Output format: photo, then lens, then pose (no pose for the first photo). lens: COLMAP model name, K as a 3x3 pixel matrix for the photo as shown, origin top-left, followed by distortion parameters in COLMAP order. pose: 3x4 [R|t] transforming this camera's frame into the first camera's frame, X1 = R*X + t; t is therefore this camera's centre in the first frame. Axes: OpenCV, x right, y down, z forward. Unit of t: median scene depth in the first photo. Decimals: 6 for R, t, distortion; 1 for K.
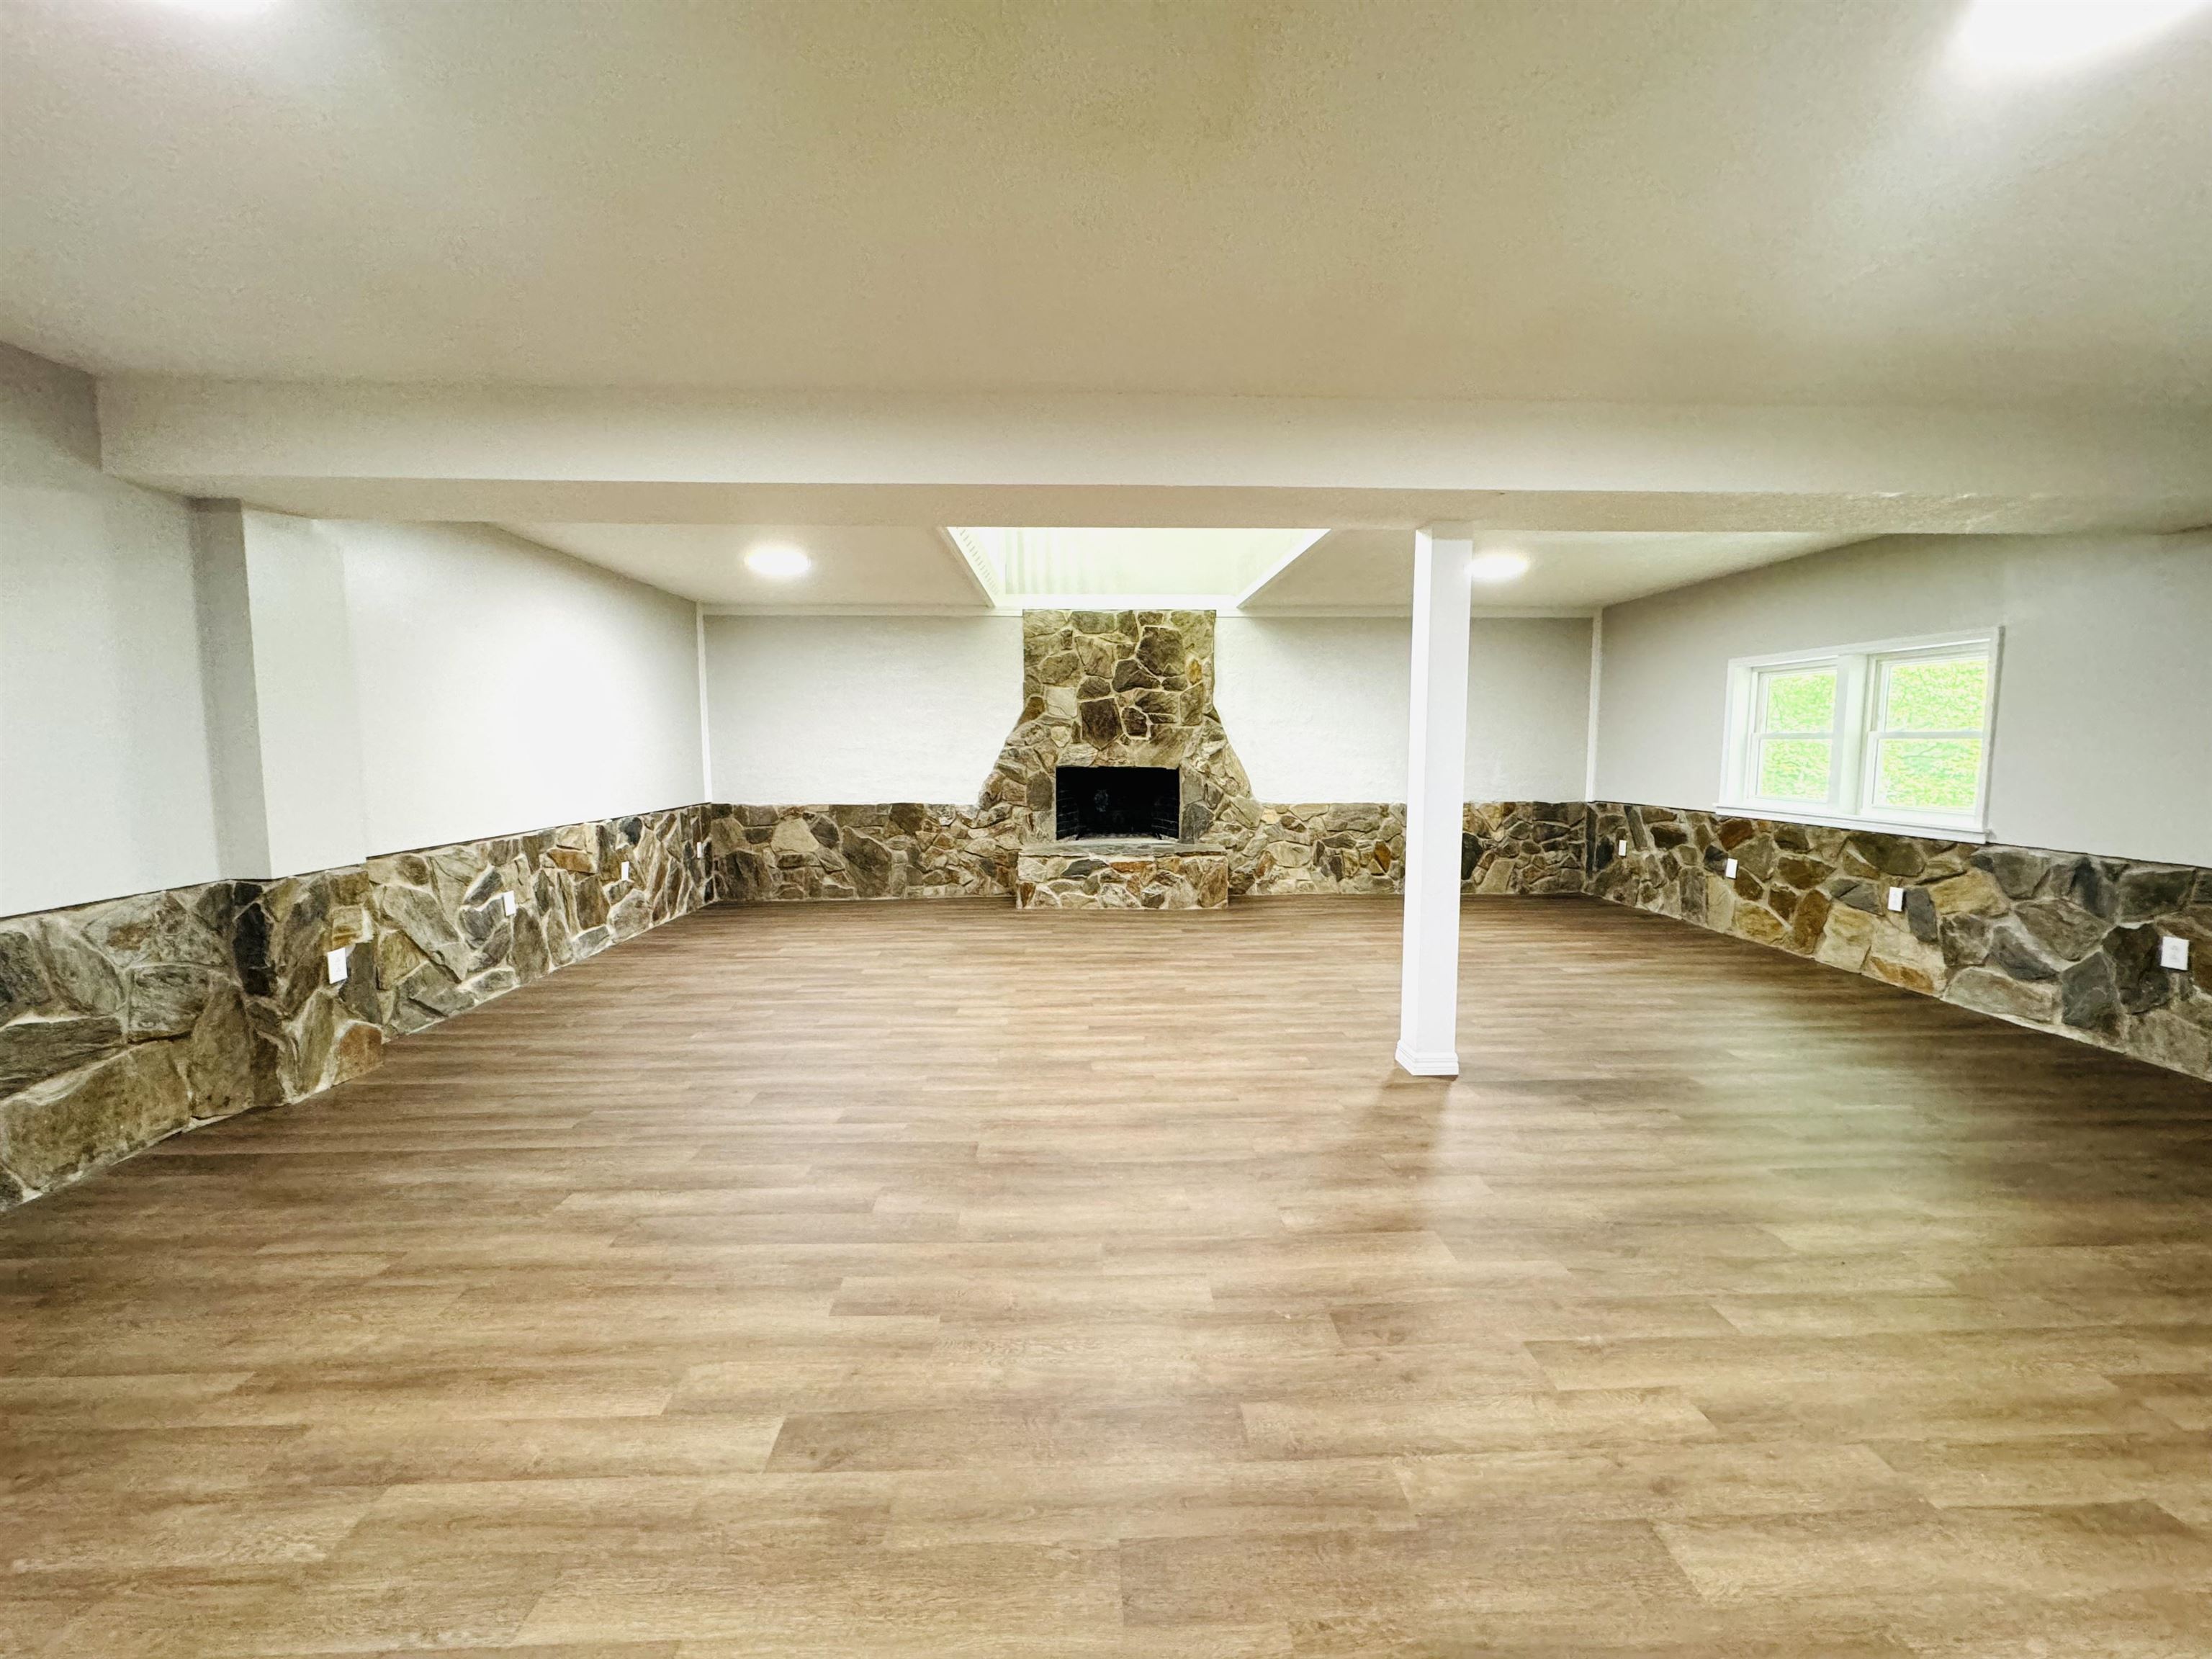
lens RADIAL K [[881.4, 0, 1104.8], [0, 881.4, 831.4], [0, 0, 1]] dist [0.001467, 0.000128]
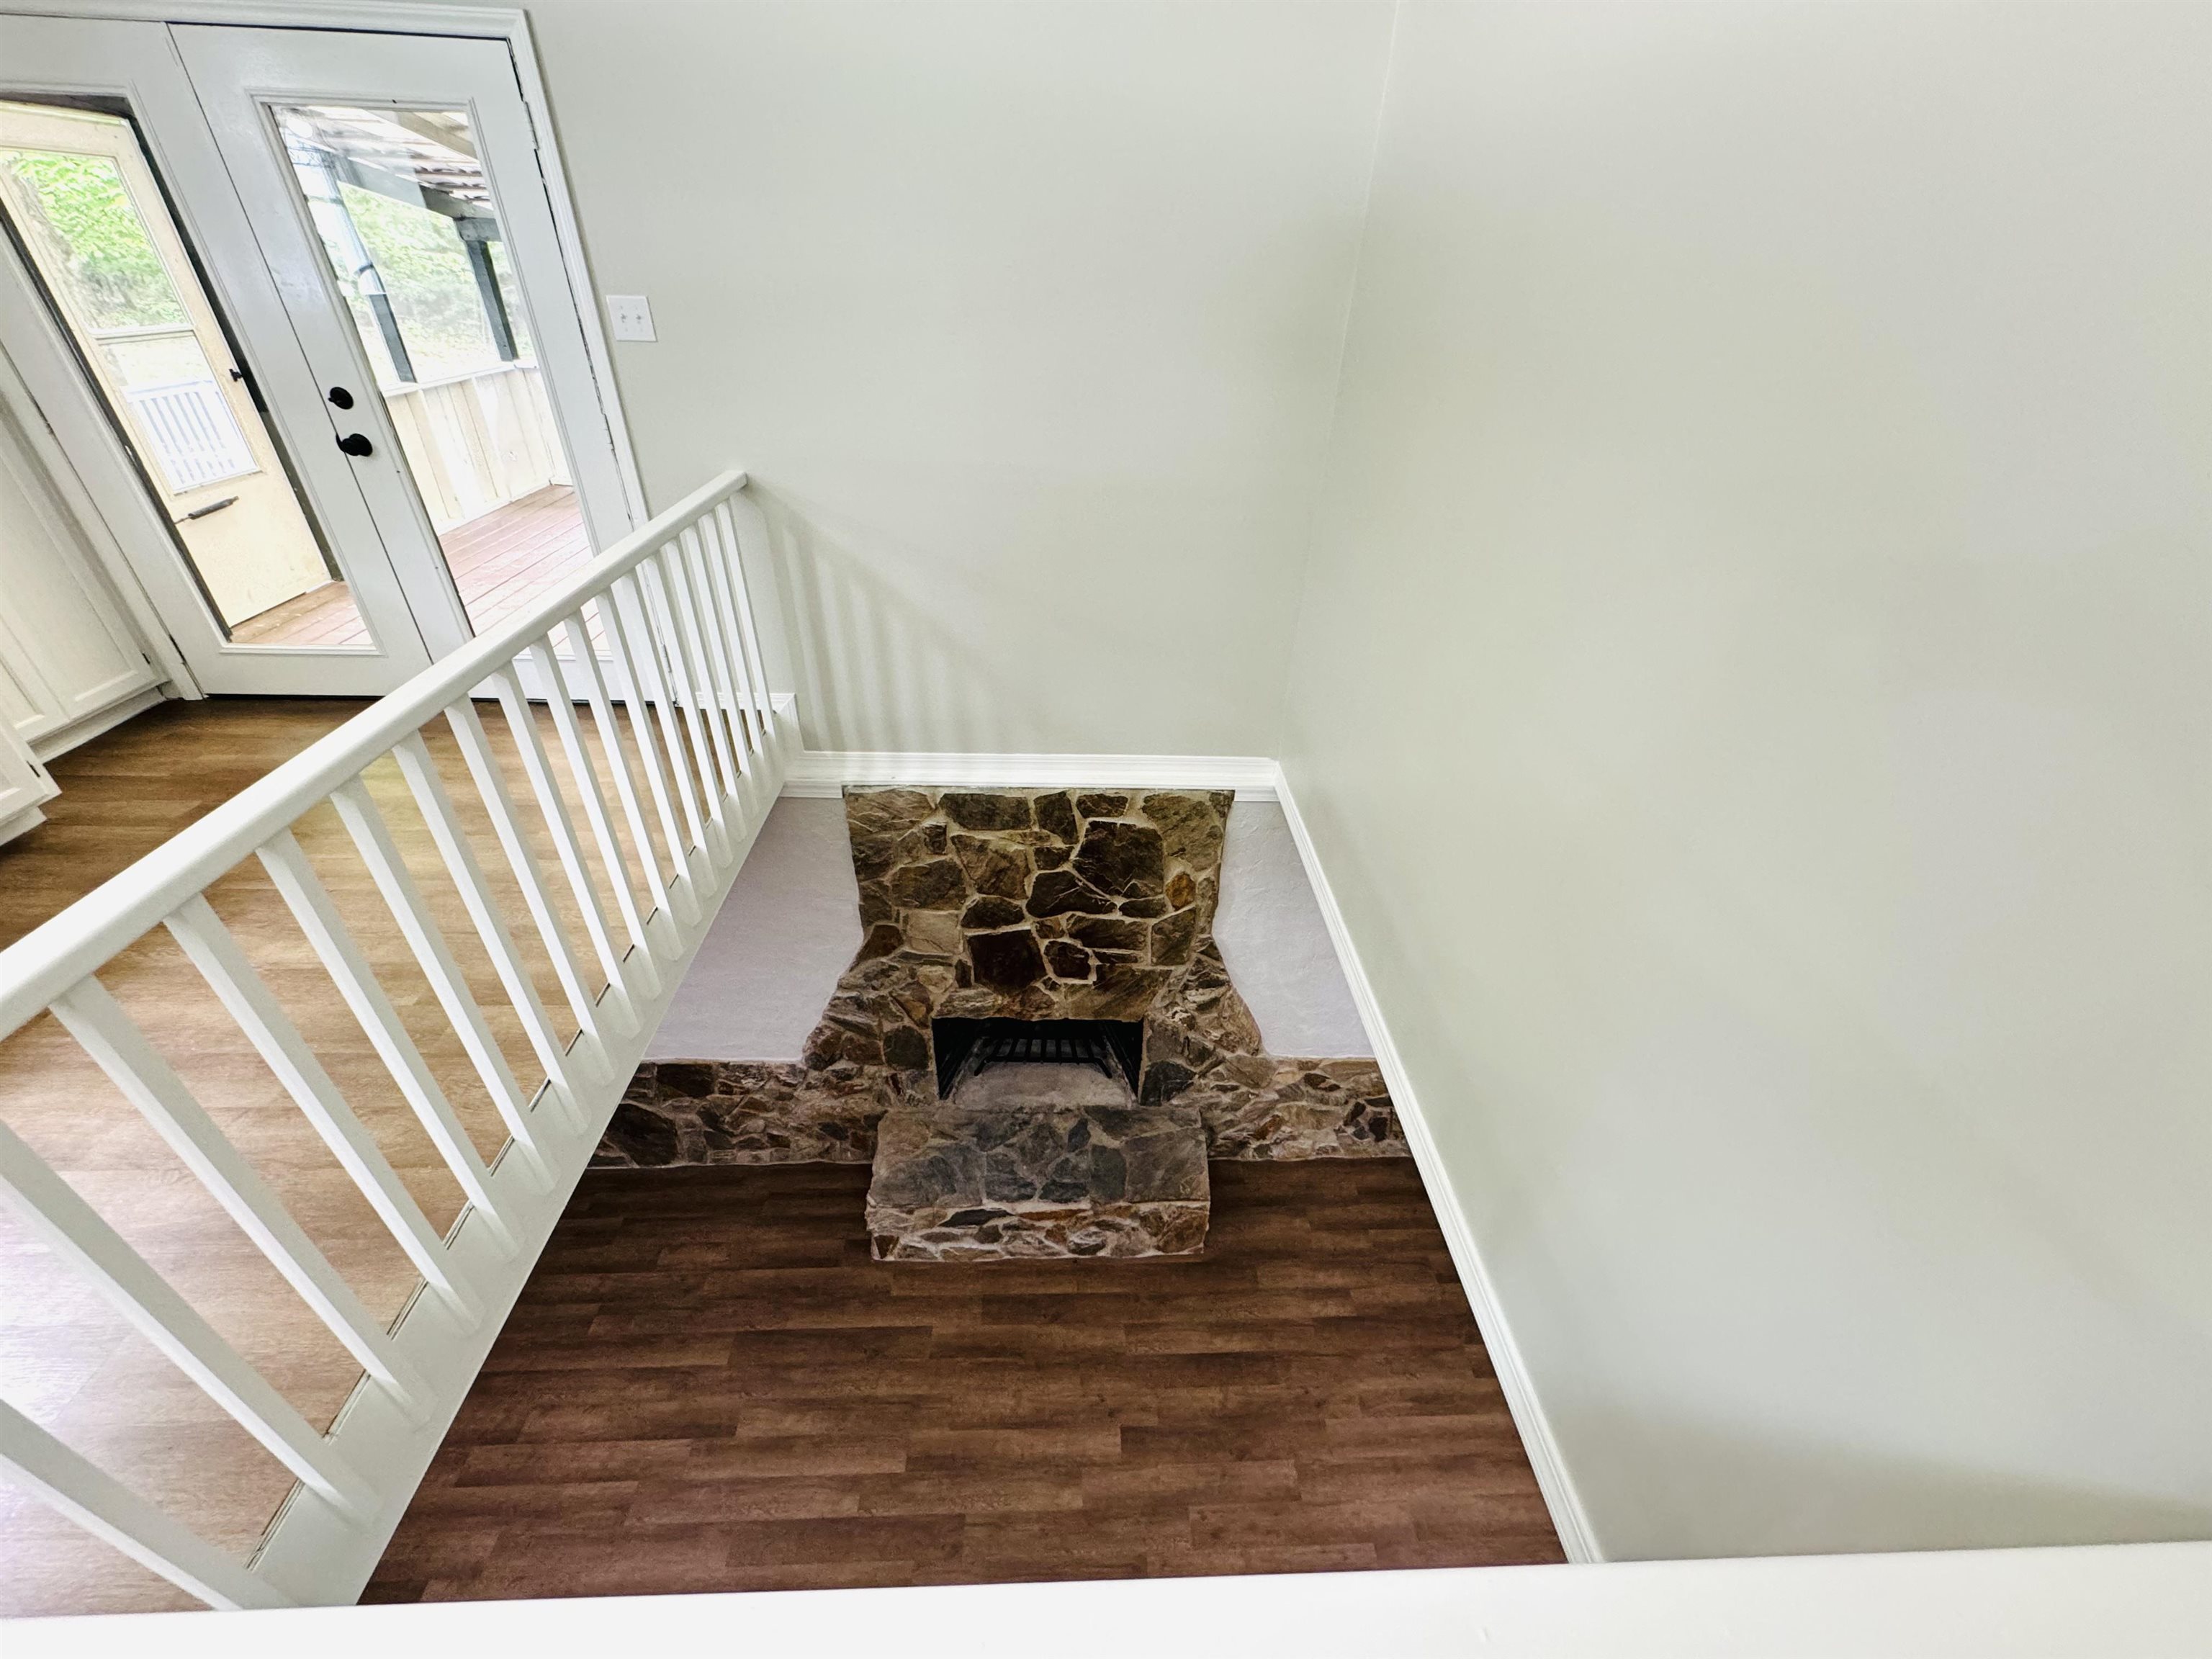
lens RADIAL K [[881.4, 0, 1103.9], [0, 881.4, 826.0], [0, 0, 1]] dist [0.001467, 0.000128]
pose [[0.999278, 0.026676, 0.027051, 0.039245], [-0.036156, 0.886385, 0.461535, -0.458227], [-0.011666, -0.462180, 0.886709, 0.545541]]
